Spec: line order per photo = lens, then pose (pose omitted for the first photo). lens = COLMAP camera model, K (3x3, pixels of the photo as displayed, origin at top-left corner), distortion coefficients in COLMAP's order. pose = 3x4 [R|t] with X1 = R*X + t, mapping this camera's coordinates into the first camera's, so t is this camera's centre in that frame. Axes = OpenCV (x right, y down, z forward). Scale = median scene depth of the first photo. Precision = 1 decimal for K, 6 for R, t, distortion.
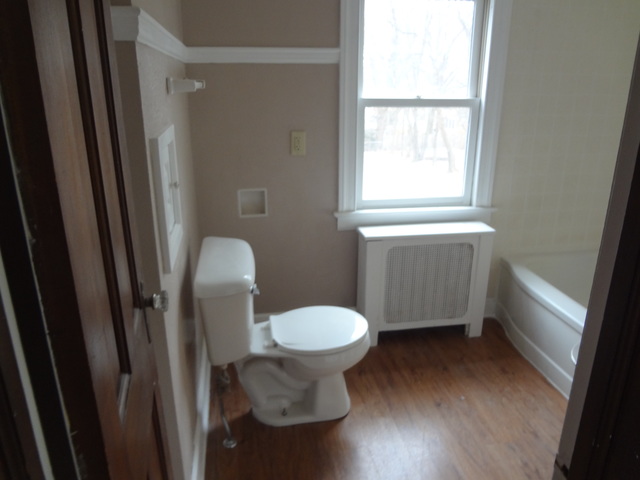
lens RADIAL K [[477.8, 0, 320.0], [0, 477.8, 240.0], [0, 0, 1]] dist [-0.061191, -0.003387]
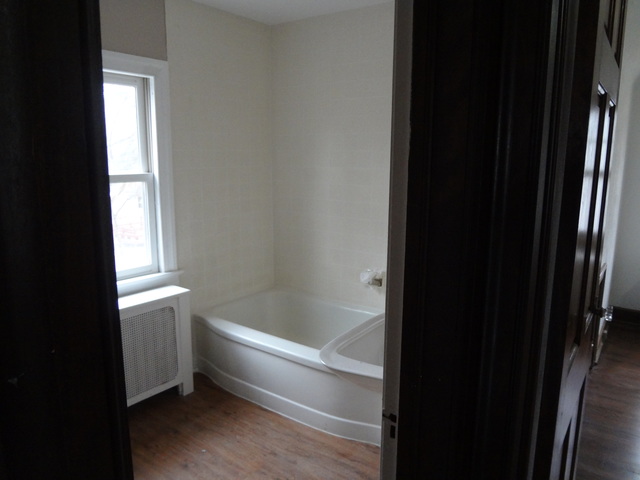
lens RADIAL K [[477.8, 0, 320.0], [0, 477.8, 240.0], [0, 0, 1]] dist [-0.061191, -0.003387]
pose [[0.696732, -0.112213, 0.708501, -0.183009], [0.218801, 0.973866, -0.060924, 0.000397], [-0.683148, 0.197468, 0.703076, 0.001631]]
